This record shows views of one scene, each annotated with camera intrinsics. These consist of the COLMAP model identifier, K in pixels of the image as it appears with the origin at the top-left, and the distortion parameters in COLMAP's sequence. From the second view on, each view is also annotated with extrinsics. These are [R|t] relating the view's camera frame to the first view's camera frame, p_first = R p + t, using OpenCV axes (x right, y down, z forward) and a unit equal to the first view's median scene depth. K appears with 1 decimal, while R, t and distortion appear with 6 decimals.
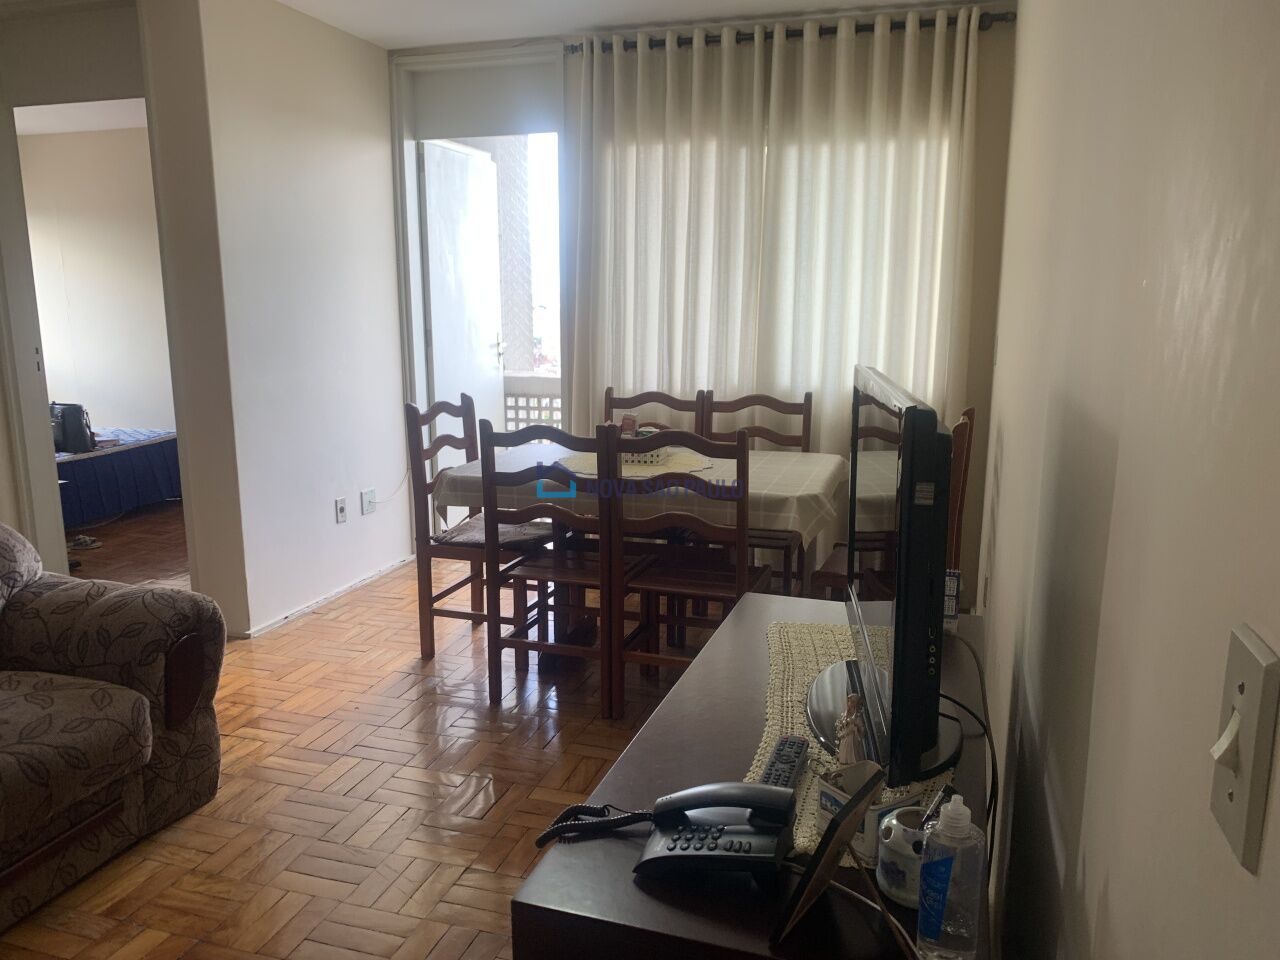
lens RADIAL K [[930.9, 0, 640.0], [0, 930.9, 480.0], [0, 0, 1]] dist [0.007022, 0.000352]
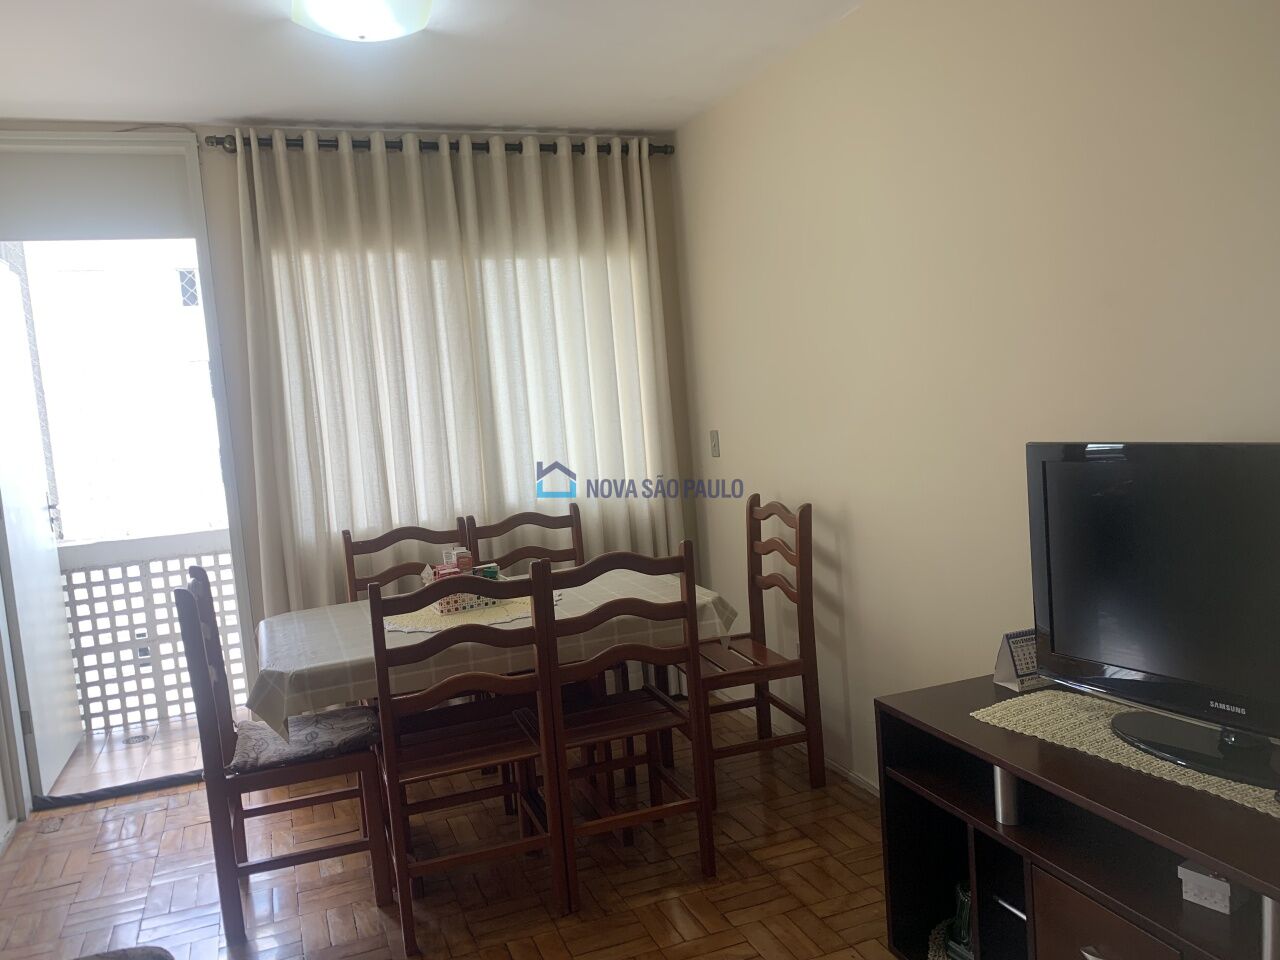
lens RADIAL K [[963.5, 0, 640.0], [0, 963.5, 480.0], [0, 0, 1]] dist [0.005869, 0.004329]
pose [[0.803187, -0.118146, 0.583894, -0.325773], [0.188853, 0.980080, -0.061470, -0.040952], [-0.565000, 0.159642, 0.809499, 0.138235]]
